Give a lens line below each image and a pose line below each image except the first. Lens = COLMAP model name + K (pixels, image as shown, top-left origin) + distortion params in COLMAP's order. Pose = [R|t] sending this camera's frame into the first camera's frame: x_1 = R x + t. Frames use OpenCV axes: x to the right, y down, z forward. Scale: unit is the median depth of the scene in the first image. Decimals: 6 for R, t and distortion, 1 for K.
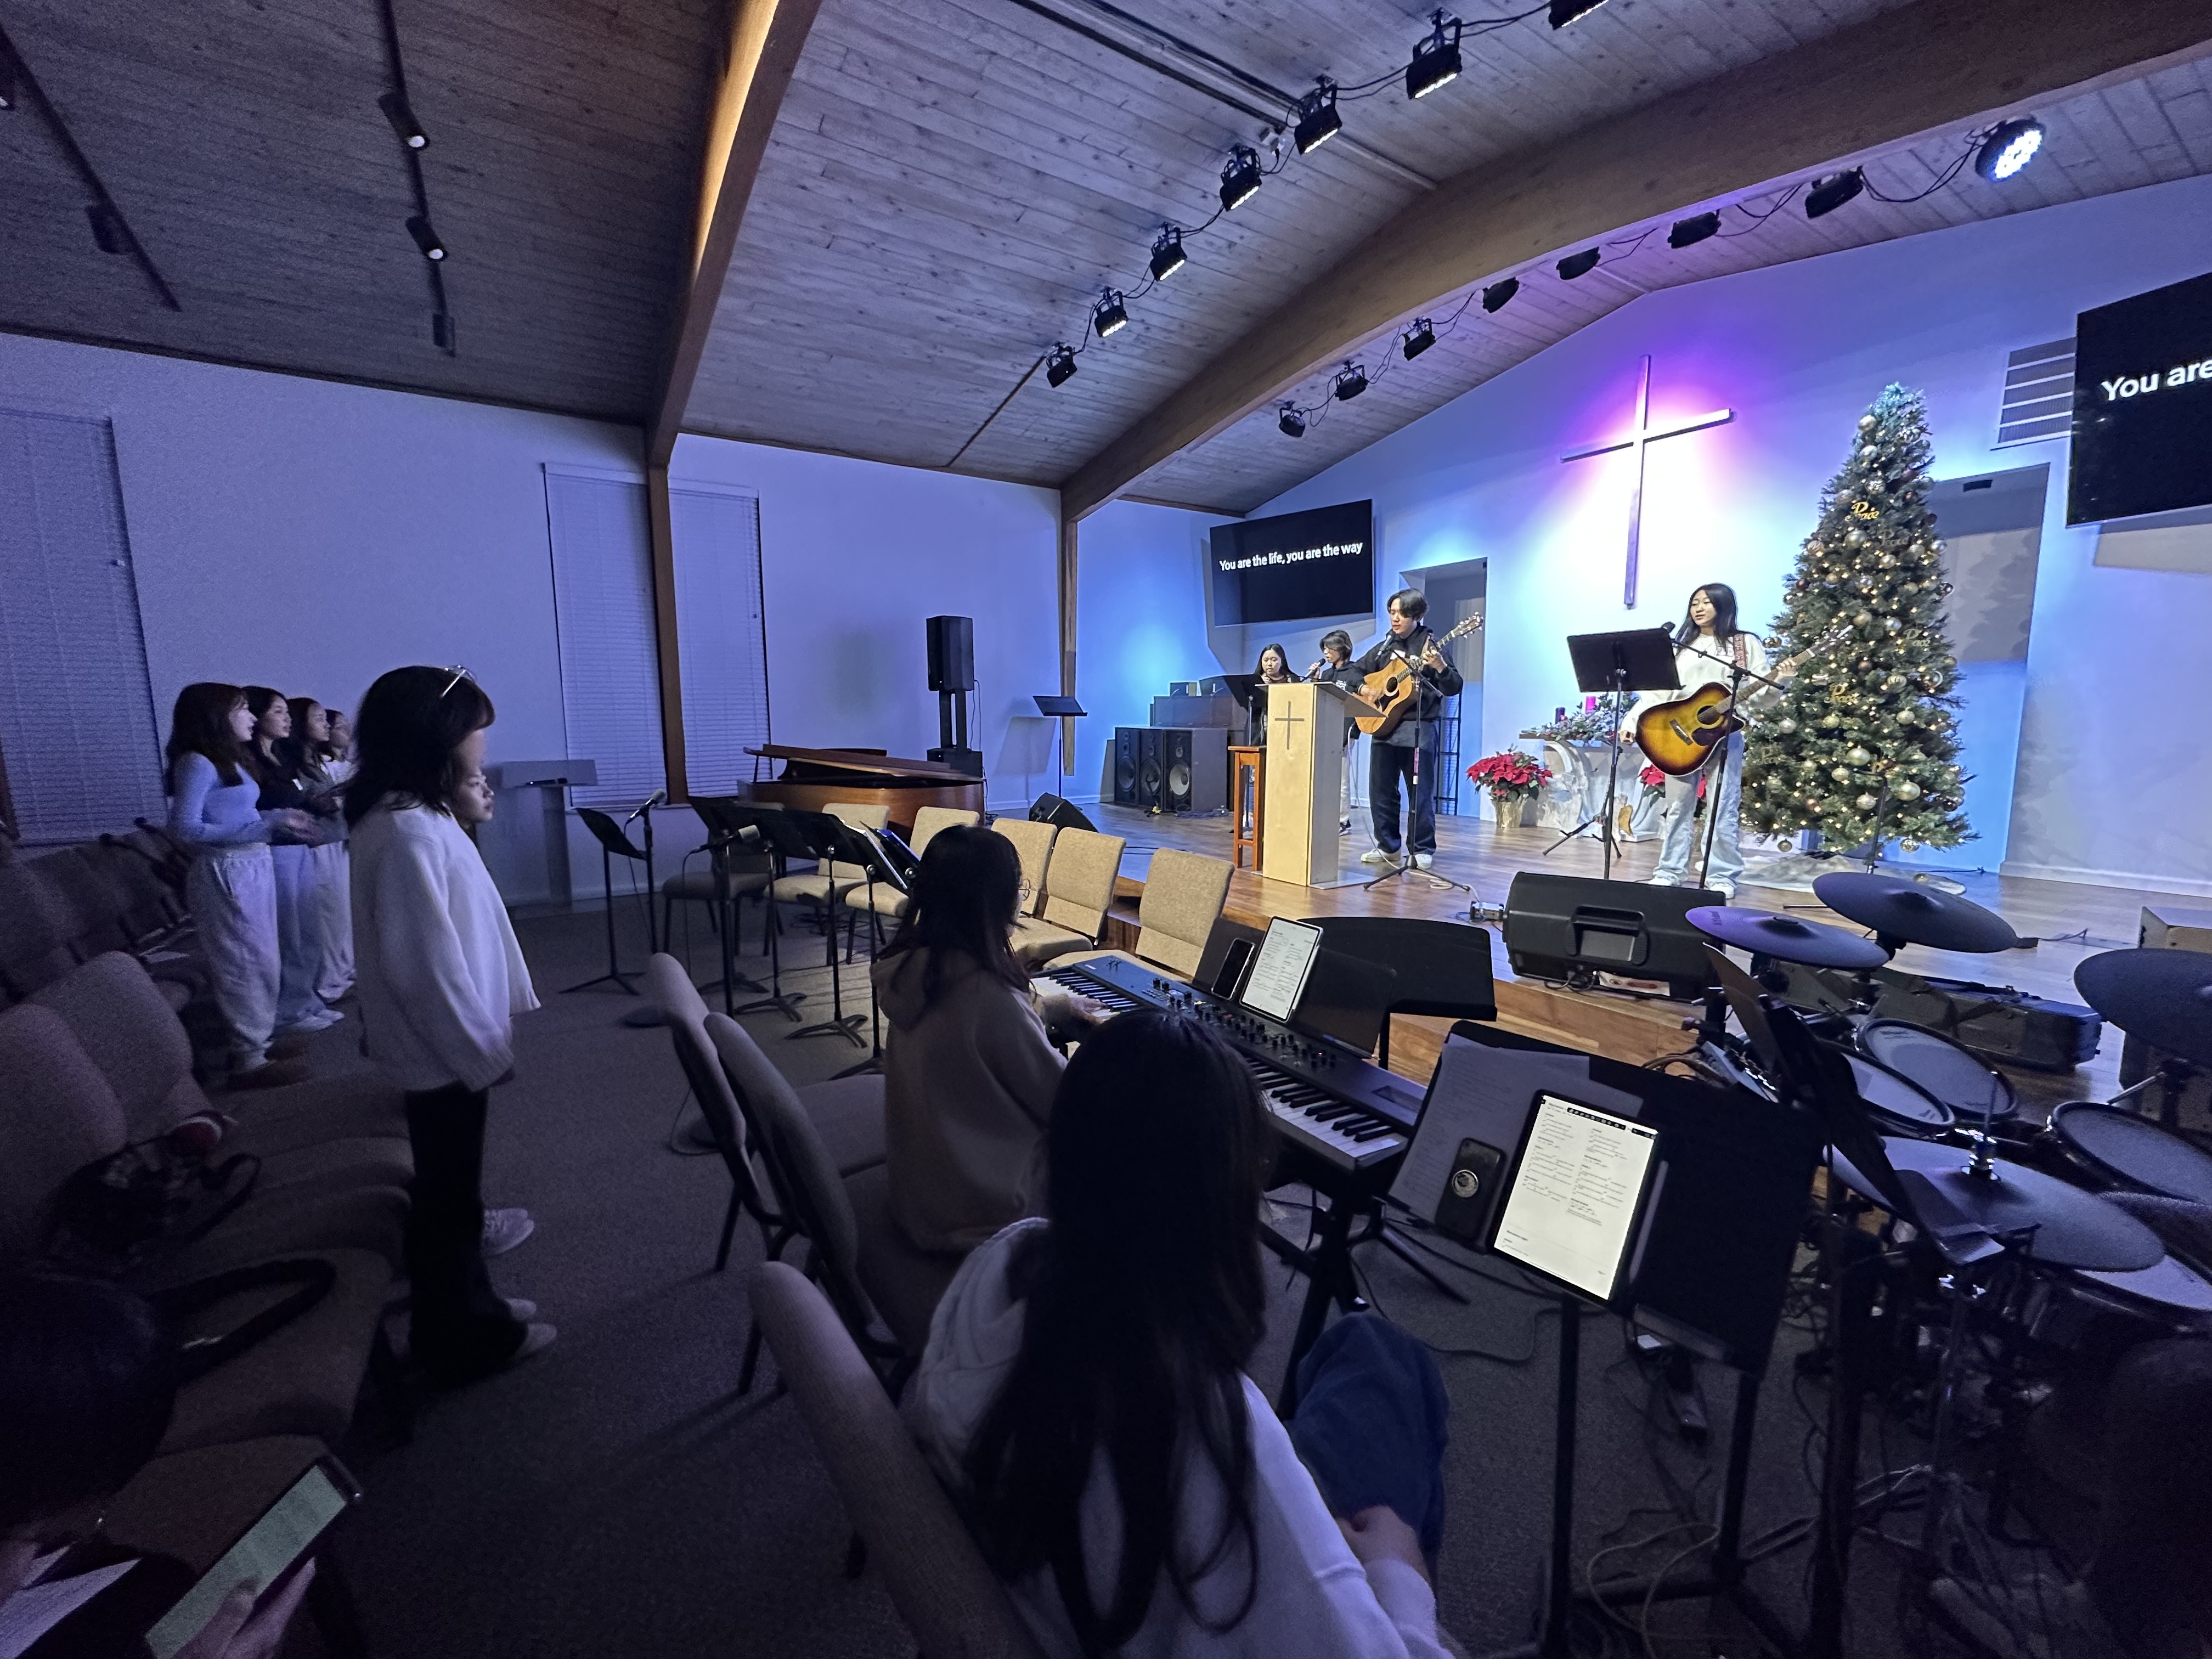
lens RADIAL K [[877.1, 0, 1105.8], [0, 877.1, 828.0], [0, 0, 1]] dist [0.000671, -0.001955]
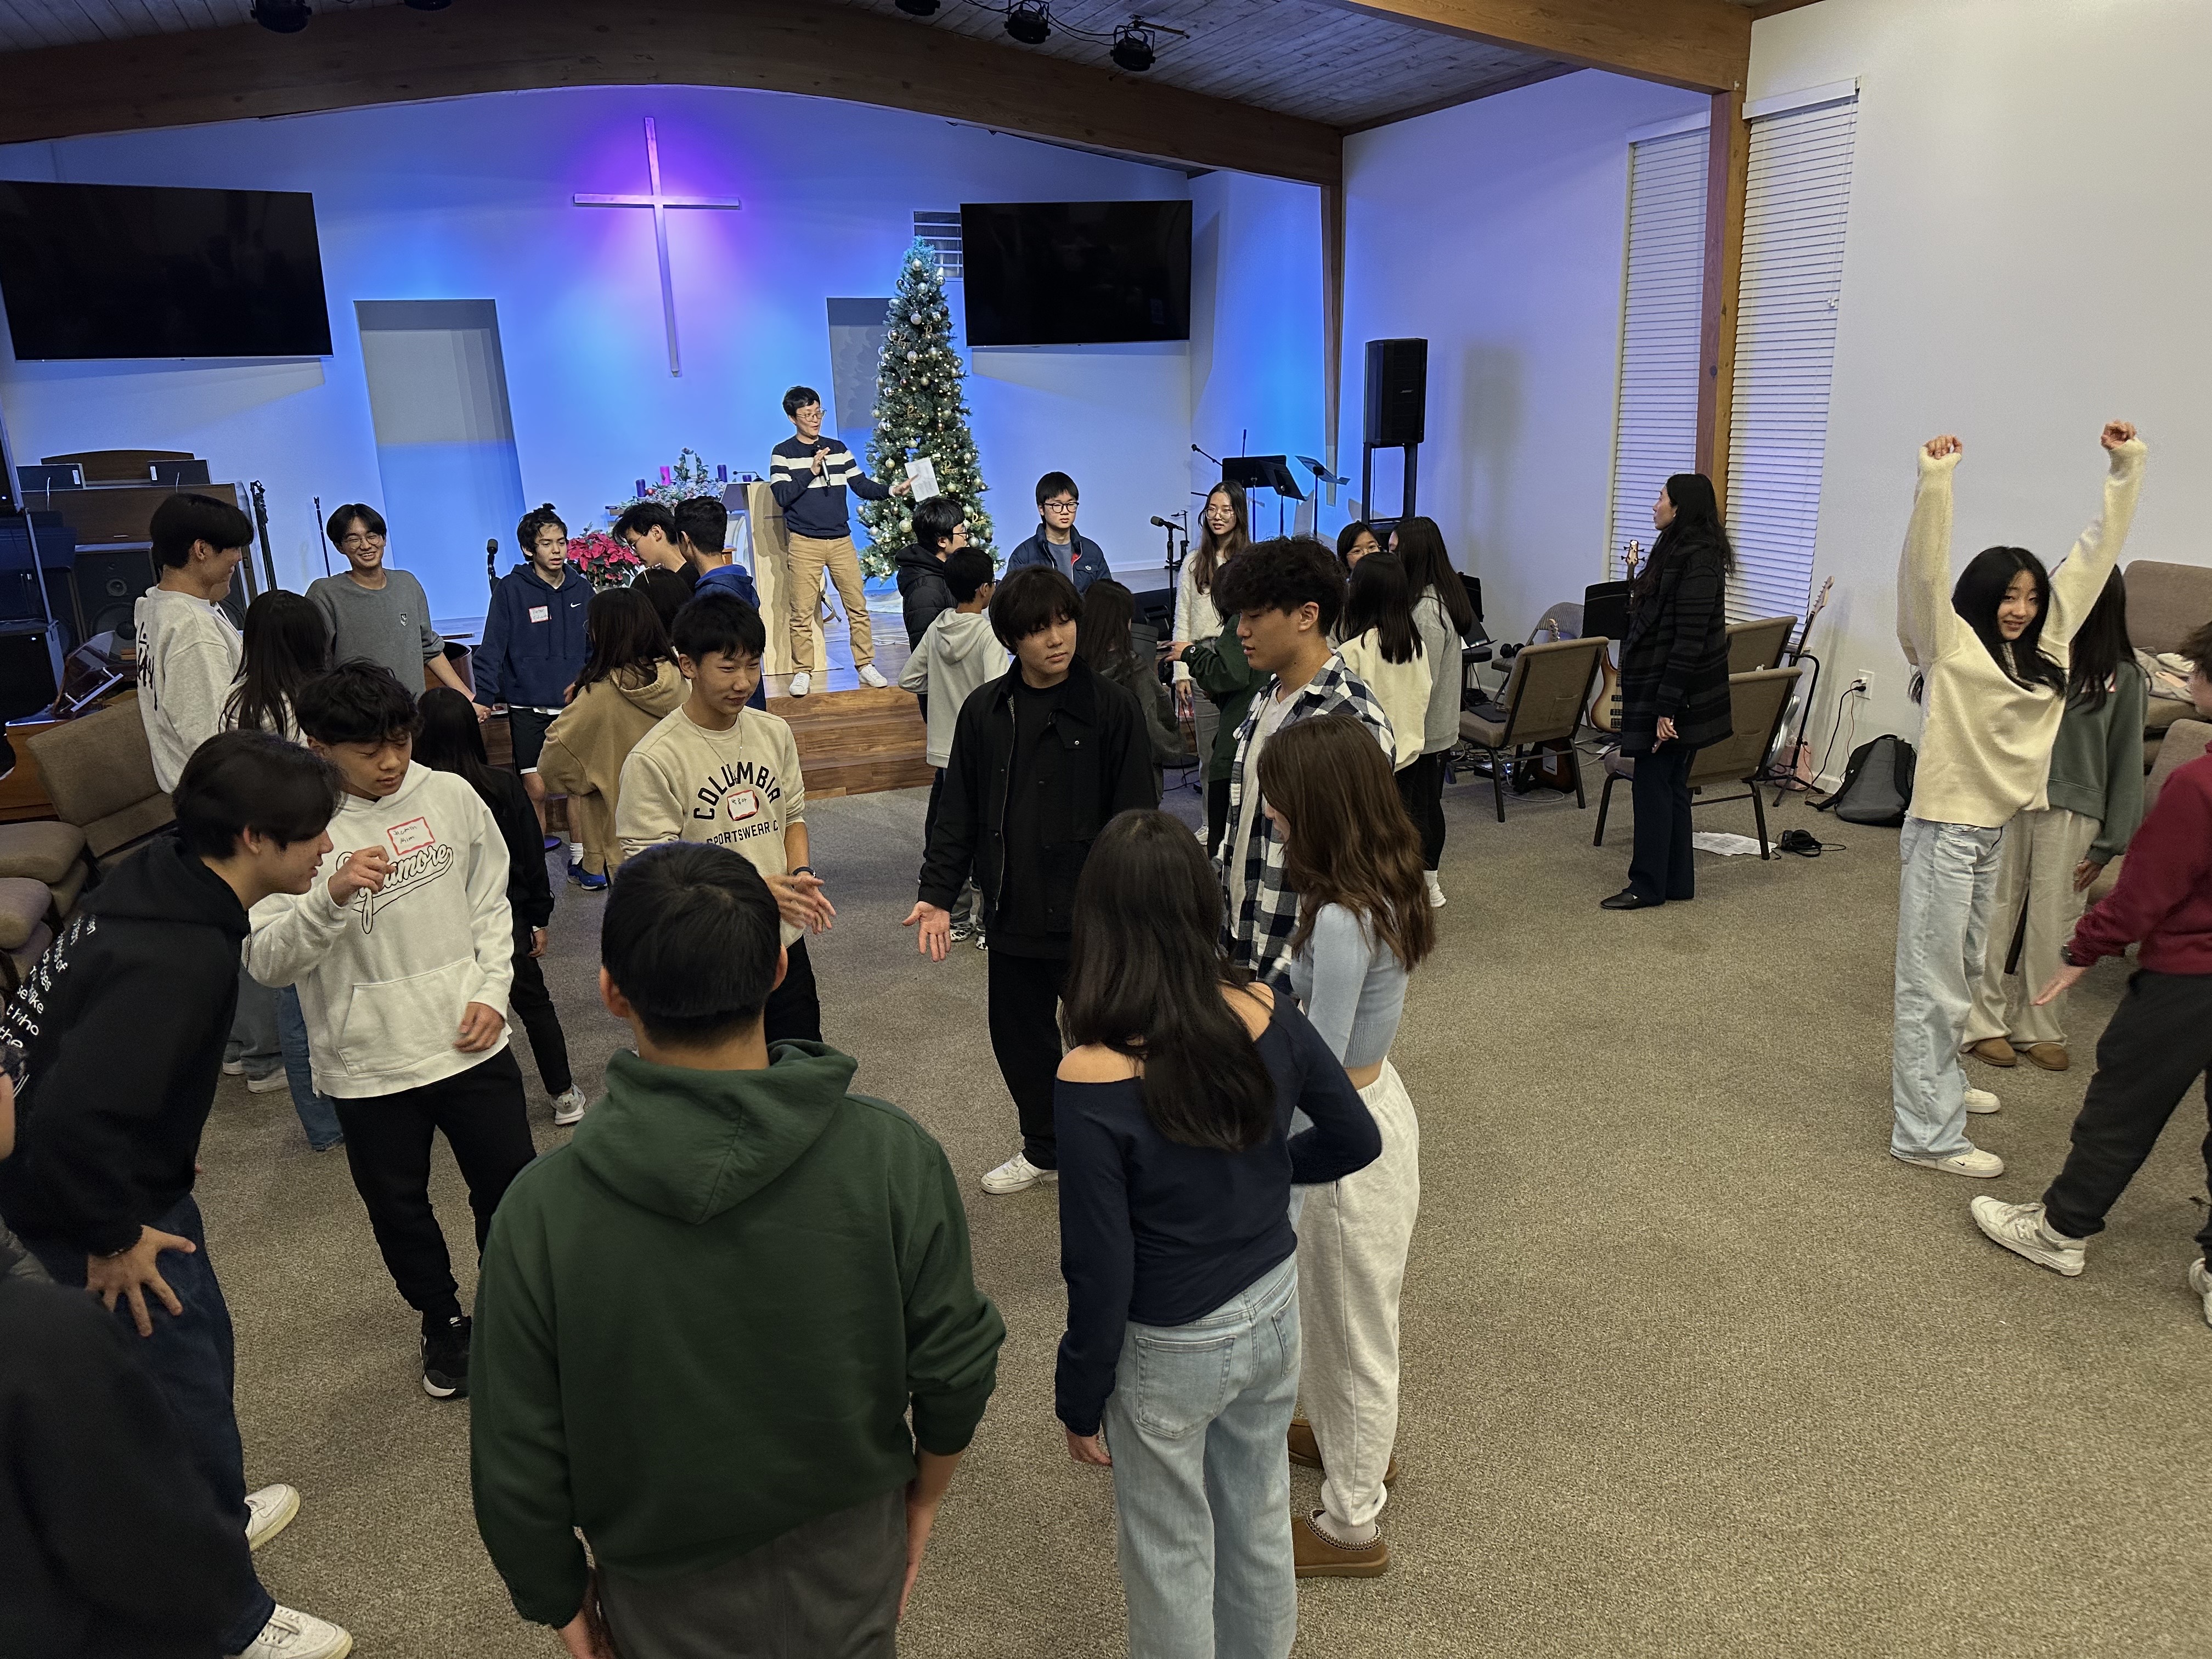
lens RADIAL K [[1539.5, 0, 1091.4], [0, 1539.5, 878.6], [0, 0, 1]] dist [0.059033, -0.051800]
pose [[0.162304, -0.309861, 0.936826, -1.508782], [0.153529, 0.945783, 0.286224, -0.180682], [-0.974724, 0.097375, 0.201077, 0.289968]]
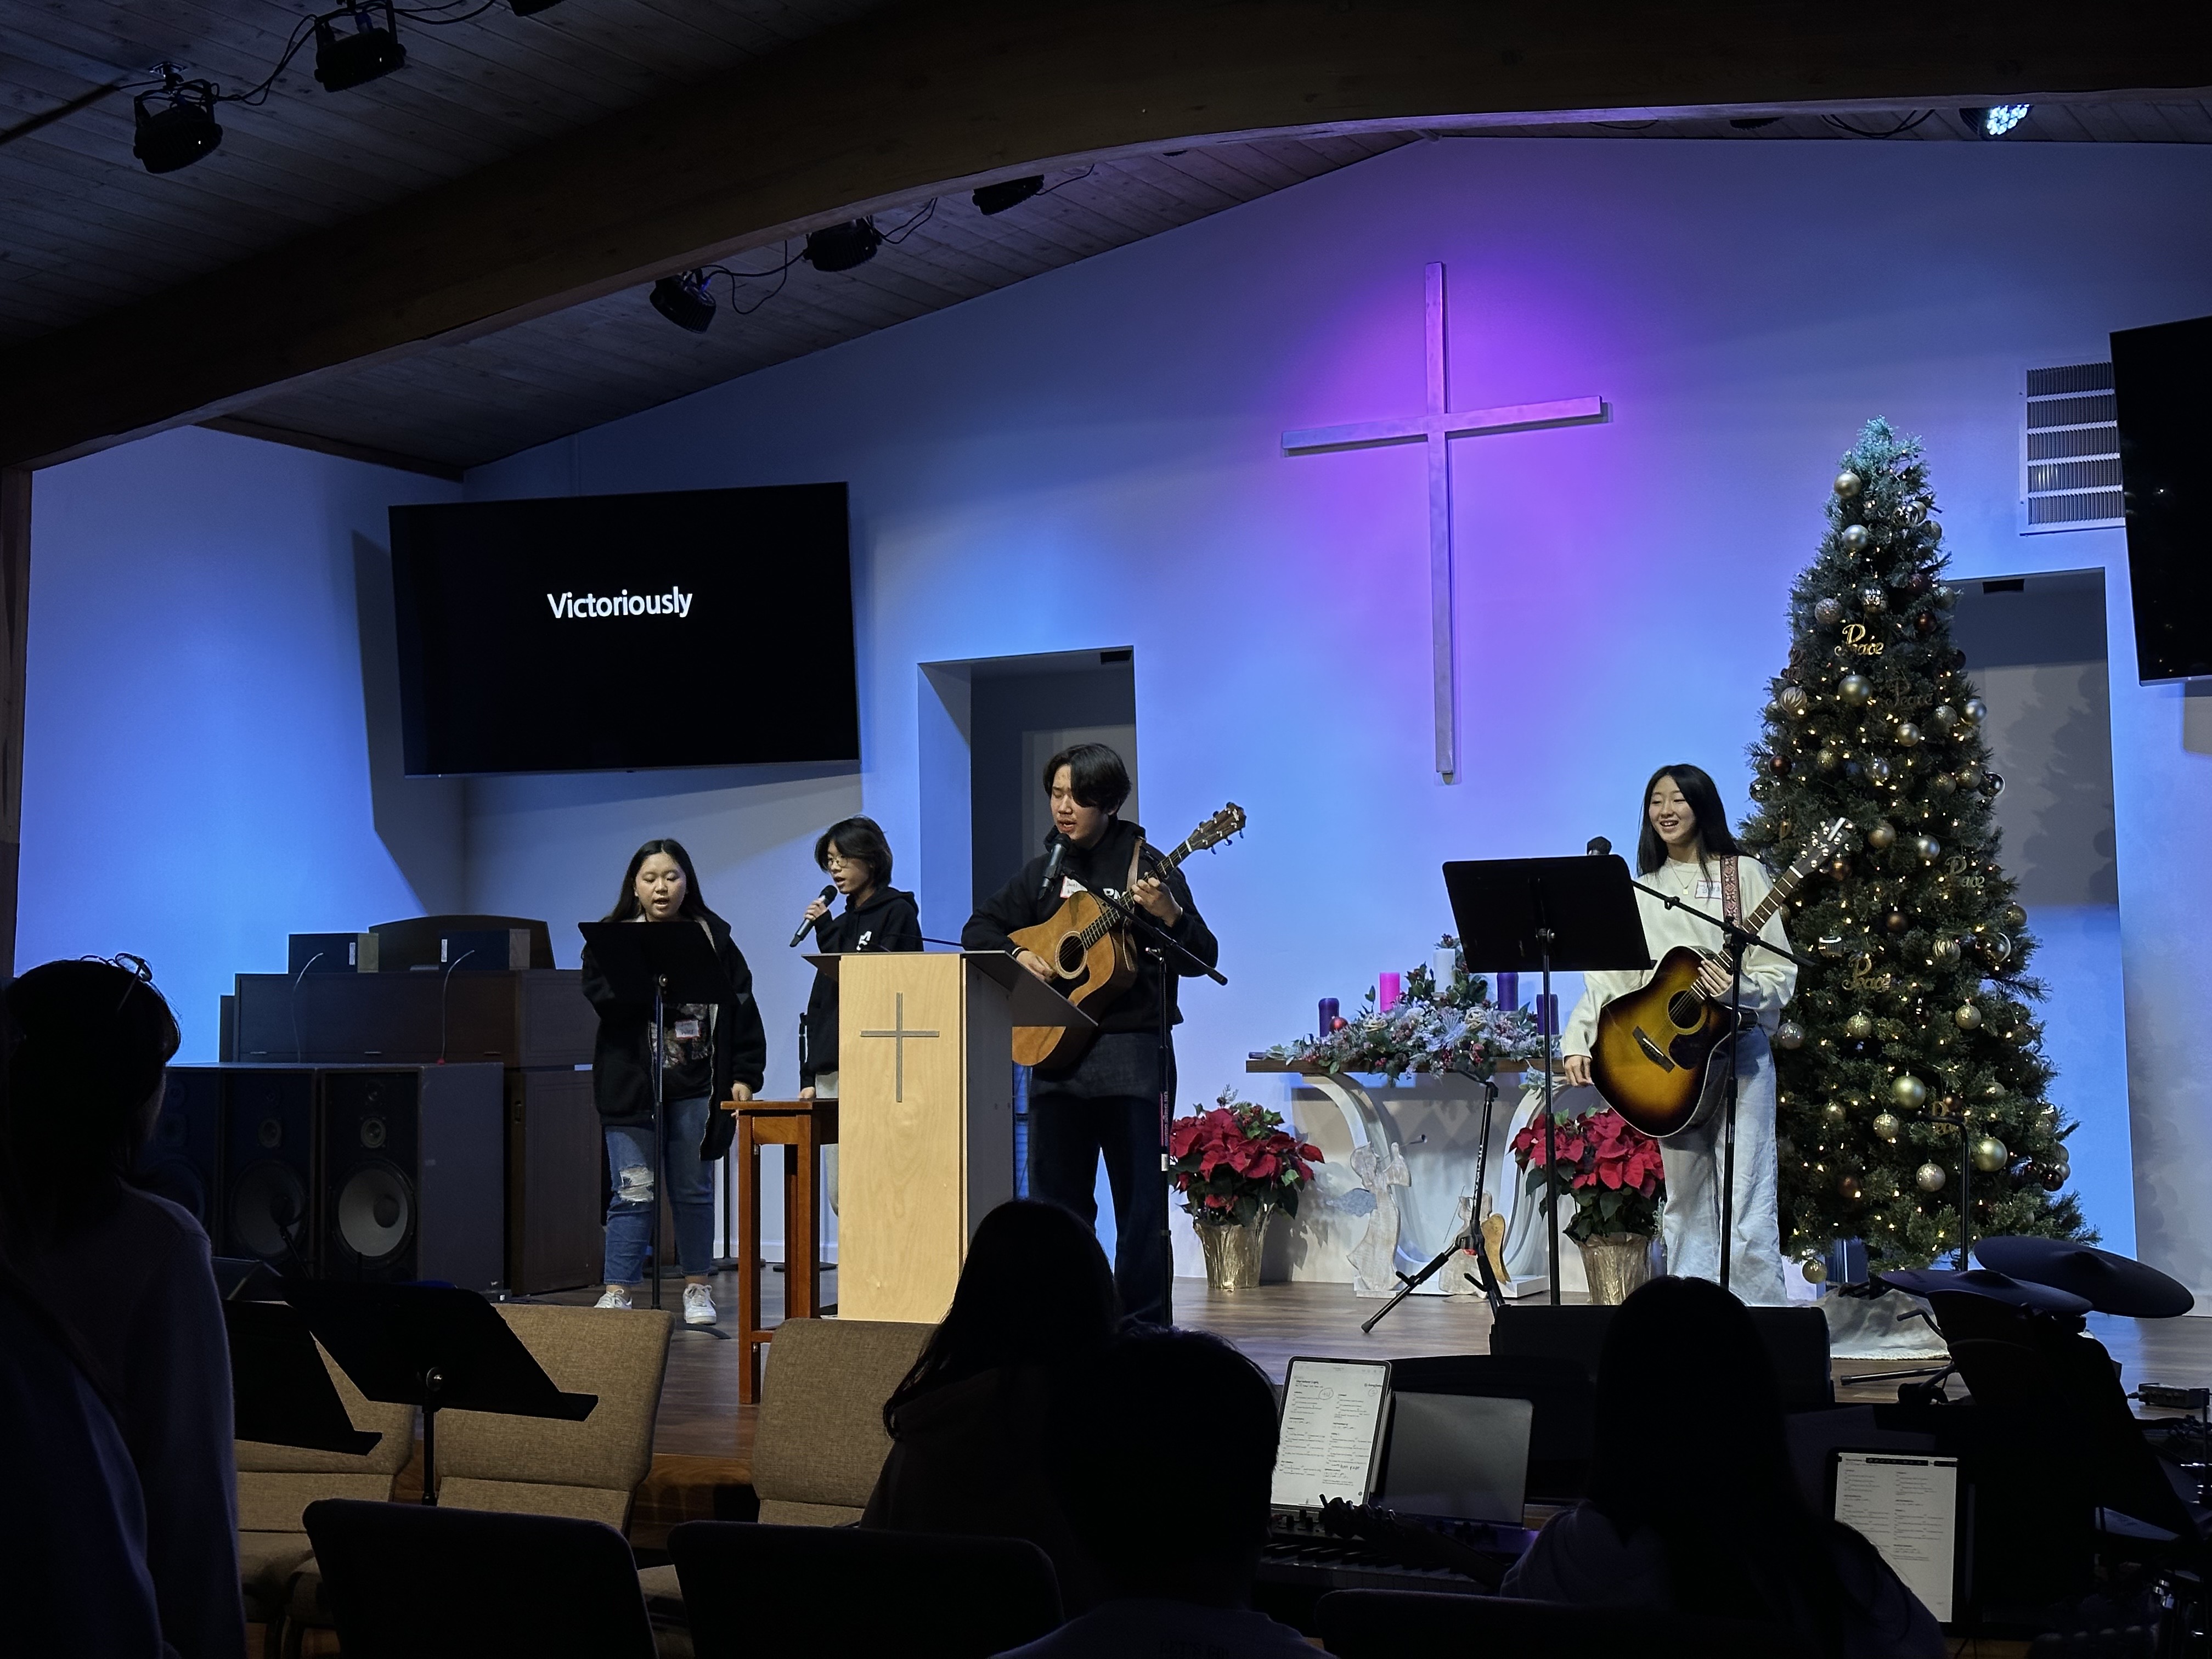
lens RADIAL K [[3055.7, 0, 1100.9], [0, 3055.7, 815.5], [0, 0, 1]] dist [0.136104, 0.000000]
pose [[0.878829, 0.020700, 0.476687, -0.404706], [0.071921, 0.981896, -0.175233, 0.040940], [-0.471685, 0.188284, 0.861431, -0.357227]]
